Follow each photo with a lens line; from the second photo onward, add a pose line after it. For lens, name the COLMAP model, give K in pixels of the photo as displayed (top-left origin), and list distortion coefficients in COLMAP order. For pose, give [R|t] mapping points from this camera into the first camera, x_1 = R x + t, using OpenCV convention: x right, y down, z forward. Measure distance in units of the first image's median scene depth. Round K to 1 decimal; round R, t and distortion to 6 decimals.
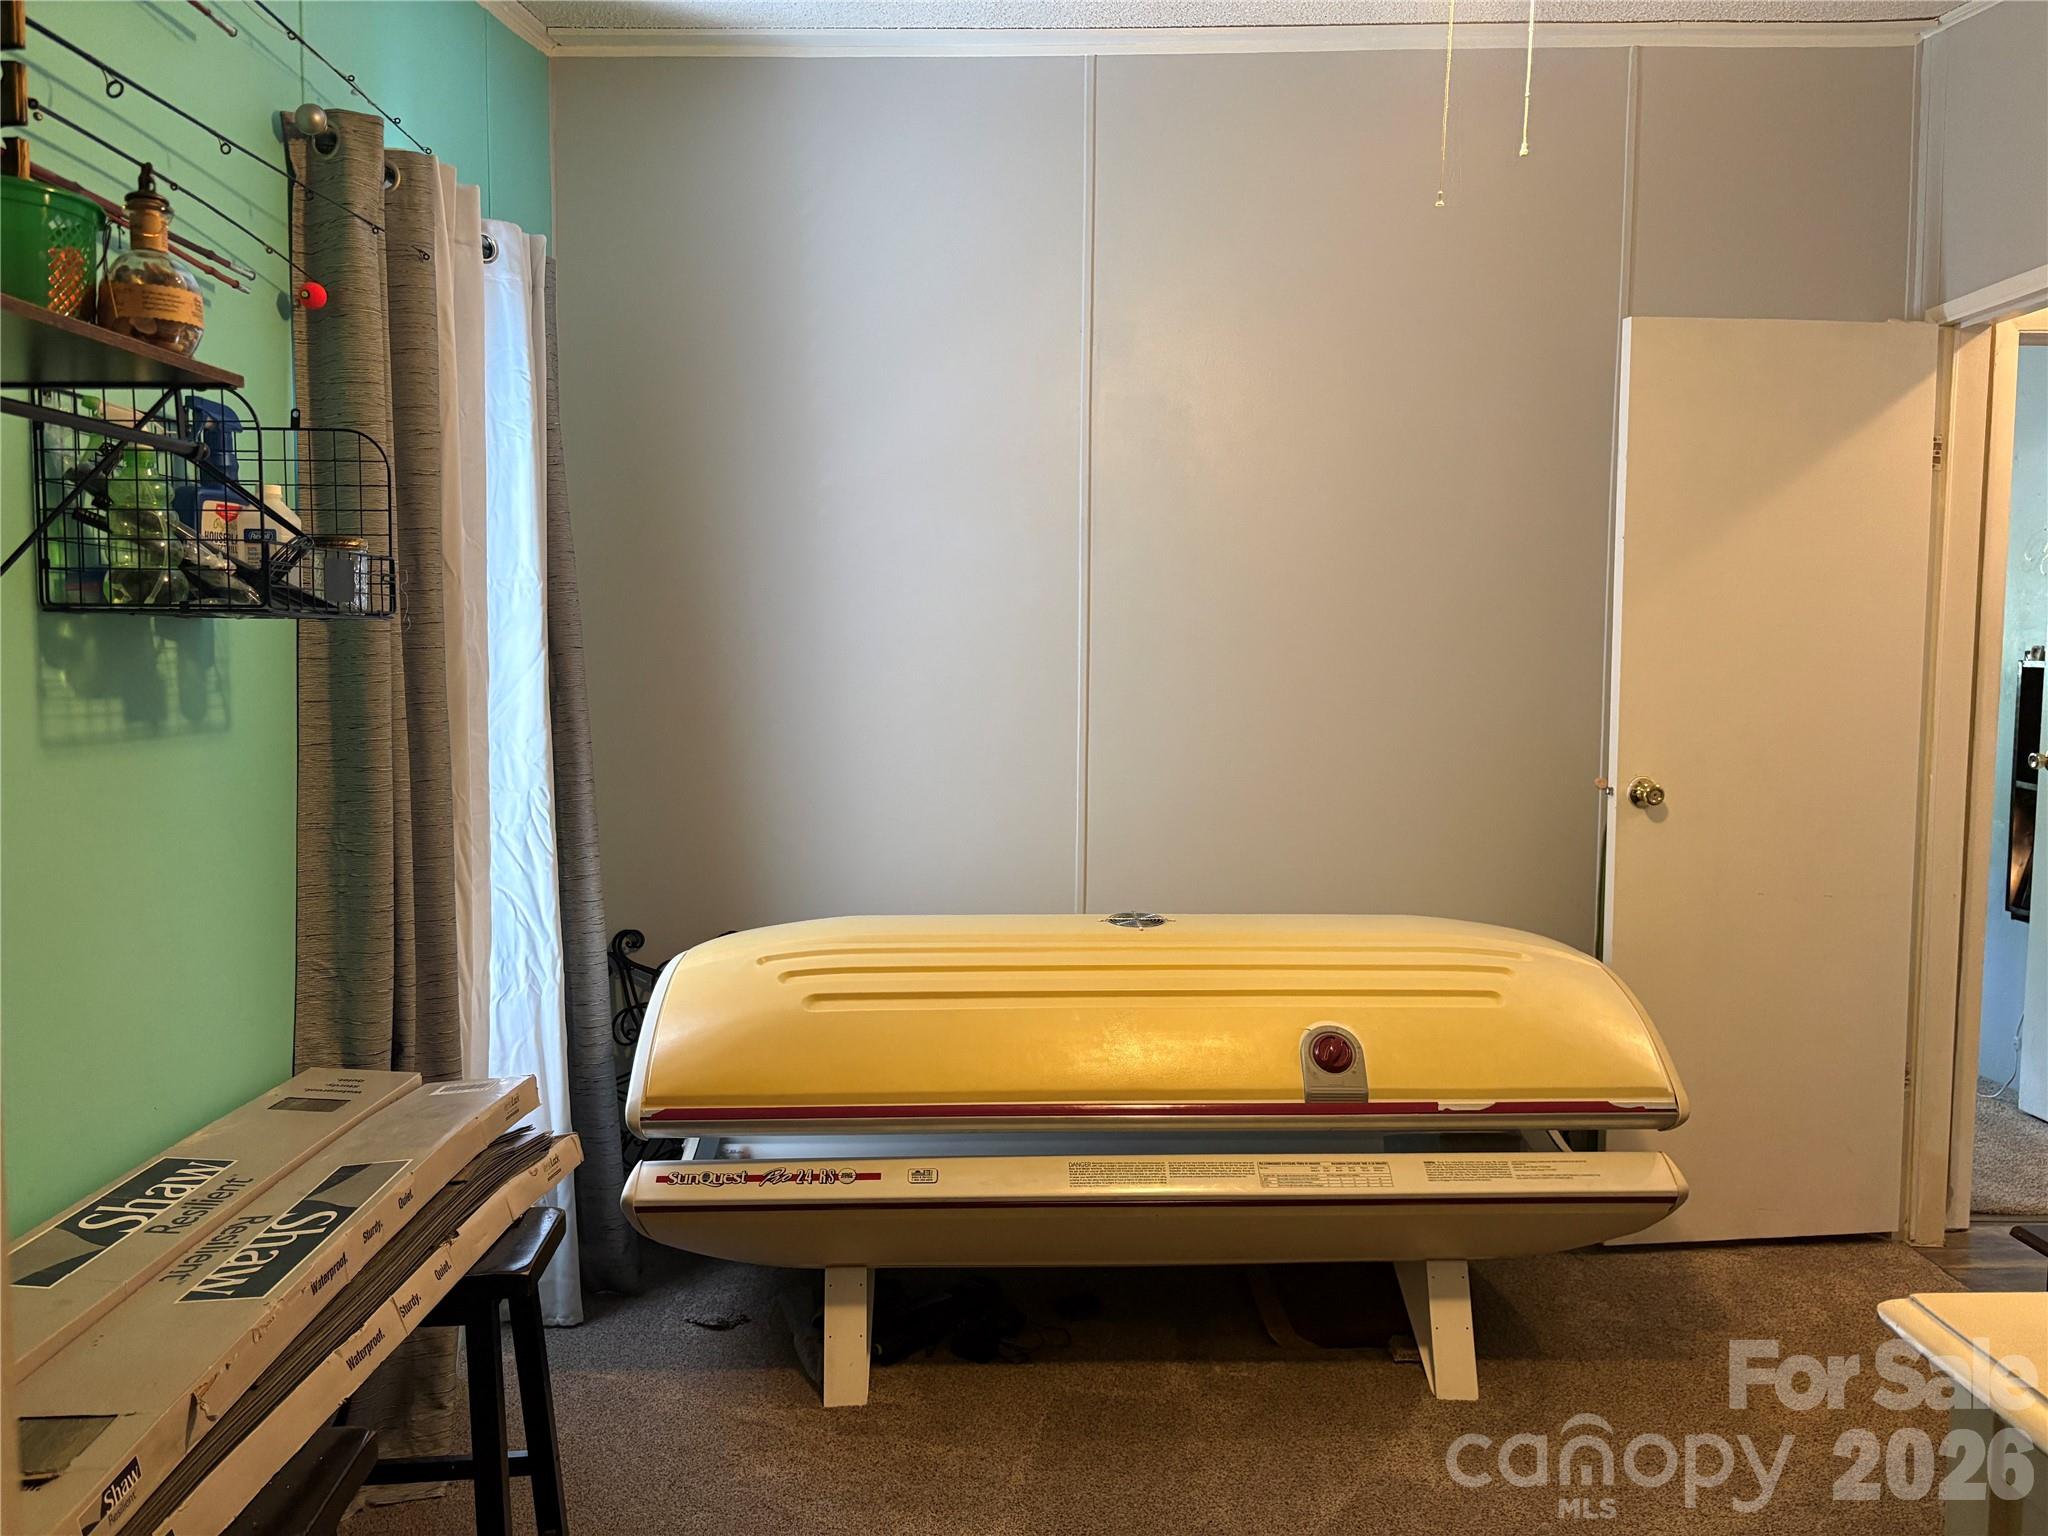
lens RADIAL K [[1556.3, 0, 1024.9], [0, 1556.3, 767.7], [0, 0, 1]] dist [0.048044, -0.056752]
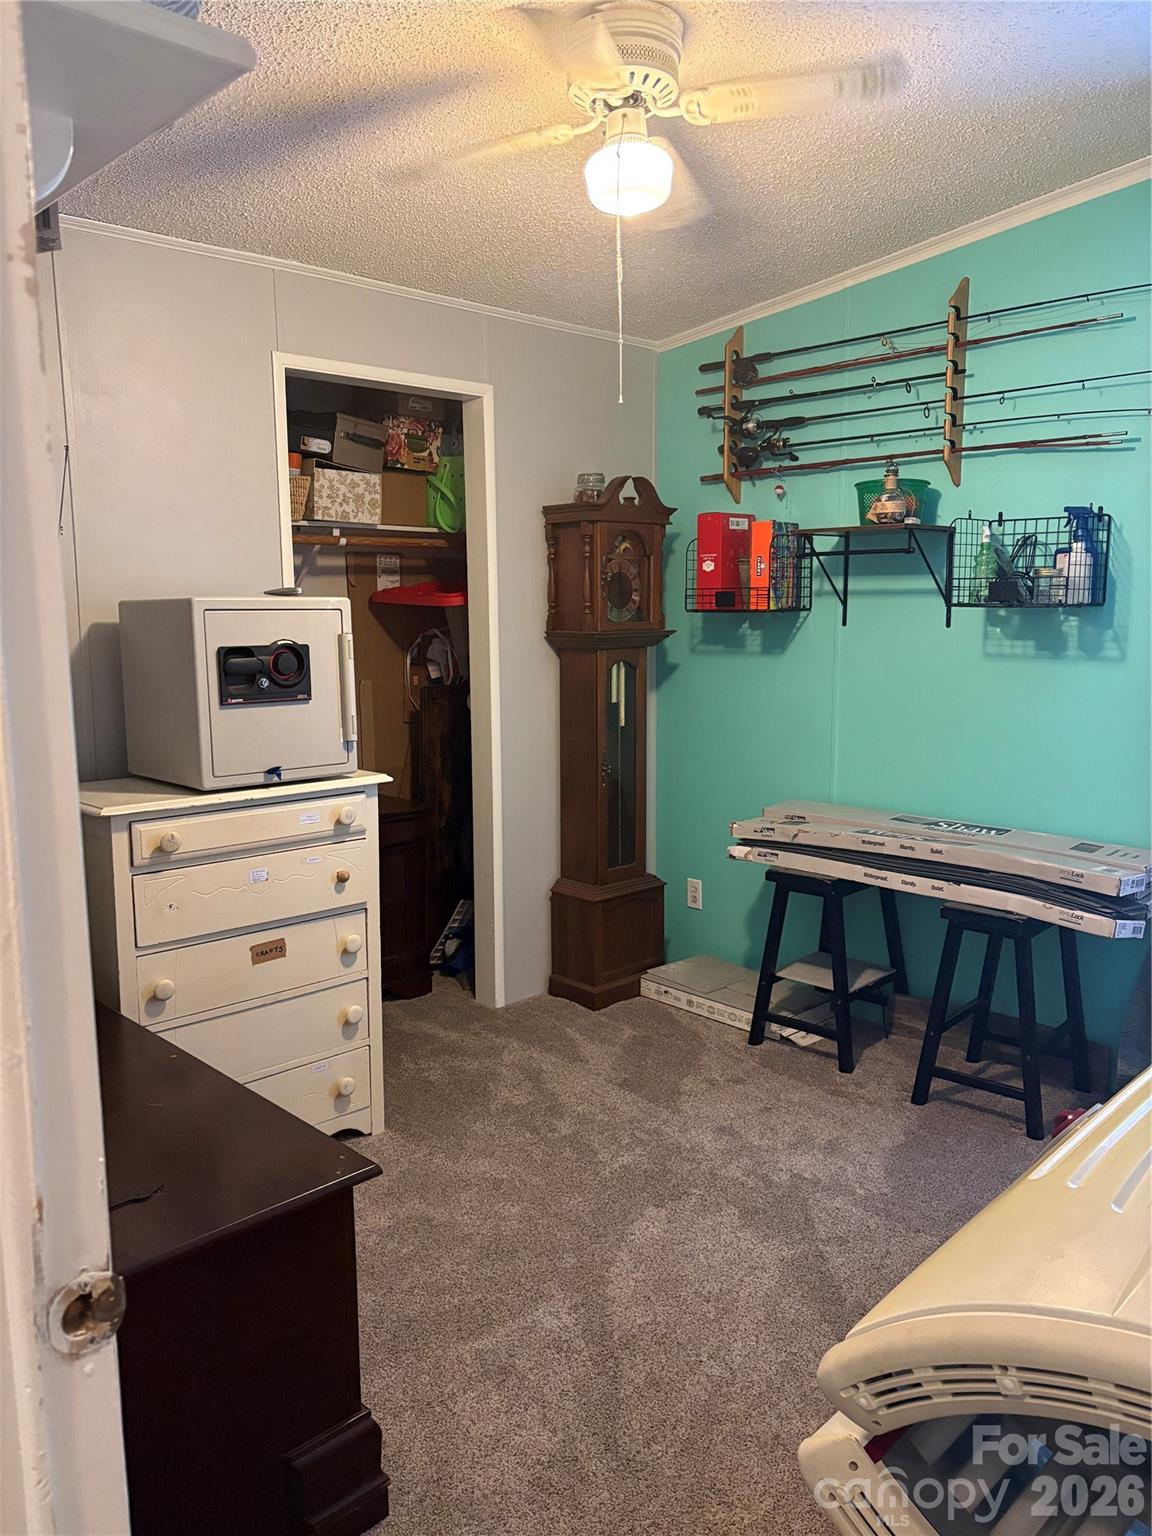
lens RADIAL K [[1167.3, 0, 576.3], [0, 1167.3, 770.3], [0, 0, 1]] dist [0.048044, -0.056752]
pose [[-0.728453, 0.101173, -0.677584, 1.193904], [-0.049768, 0.978608, 0.199624, -0.175547], [0.683286, 0.179138, -0.707835, 1.843970]]
